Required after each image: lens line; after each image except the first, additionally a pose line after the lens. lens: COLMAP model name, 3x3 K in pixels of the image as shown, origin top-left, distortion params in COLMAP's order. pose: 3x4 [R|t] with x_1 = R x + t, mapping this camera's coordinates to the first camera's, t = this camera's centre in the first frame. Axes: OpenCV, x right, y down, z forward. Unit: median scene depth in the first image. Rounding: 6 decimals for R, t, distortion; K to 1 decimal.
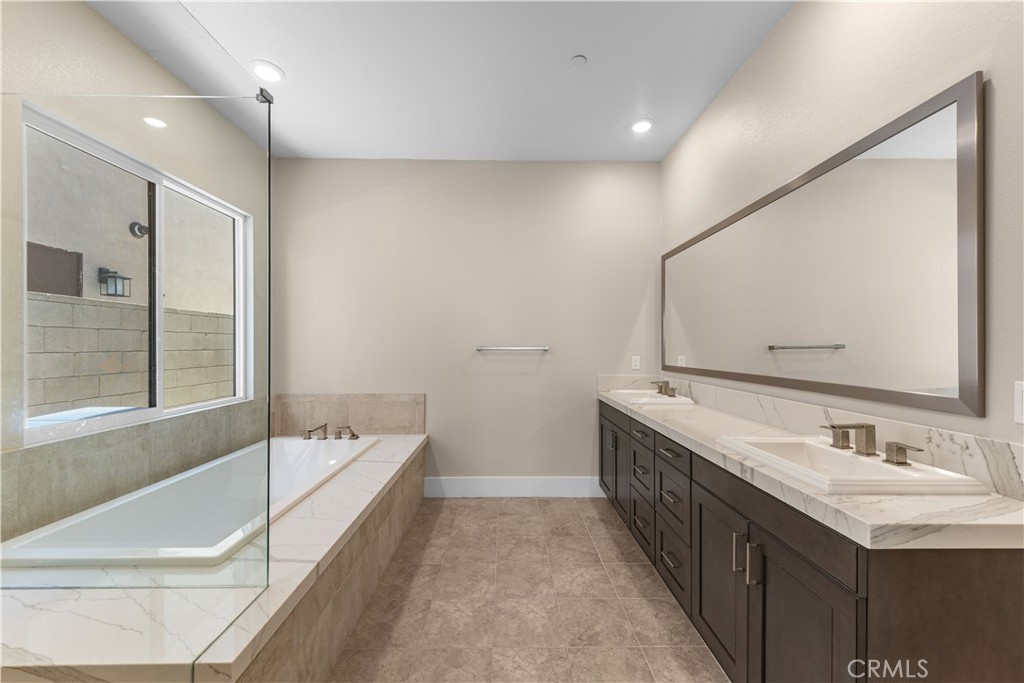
lens RADIAL K [[387.0, 0, 506.6], [0, 387.0, 344.7], [0, 0, 1]] dist [0.003147, -0.000279]
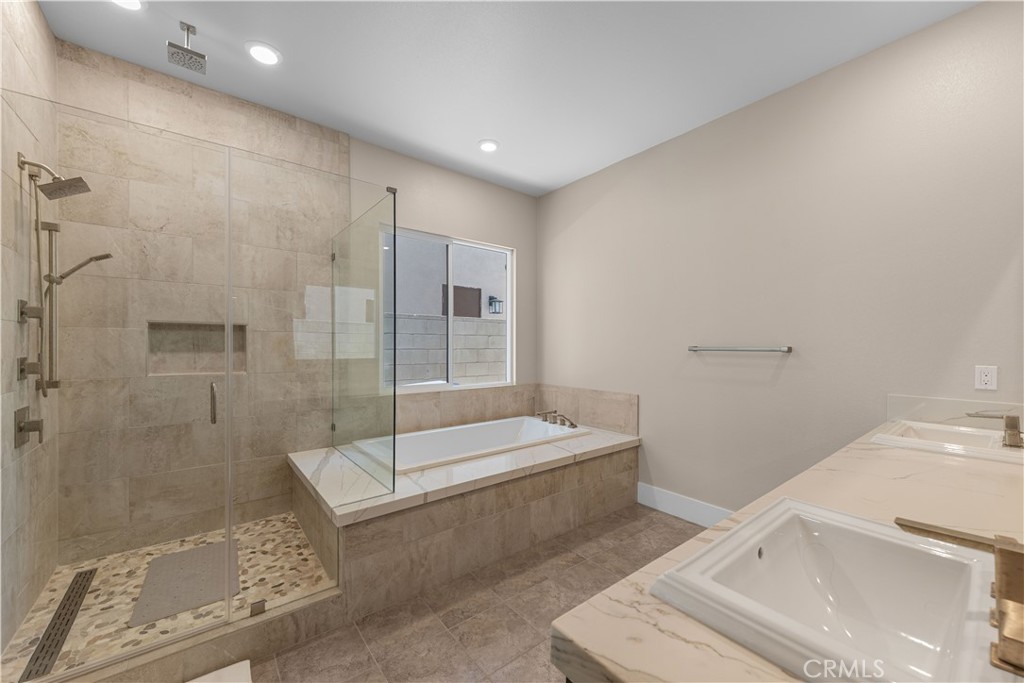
lens RADIAL K [[387.0, 0, 502.3], [0, 387.0, 343.9], [0, 0, 1]] dist [0.003147, -0.000279]
pose [[0.600519, -0.002104, -0.799608, 0.385256], [-0.003472, 0.999980, -0.005239, 0.005902], [0.799603, 0.005922, 0.600500, 0.157147]]
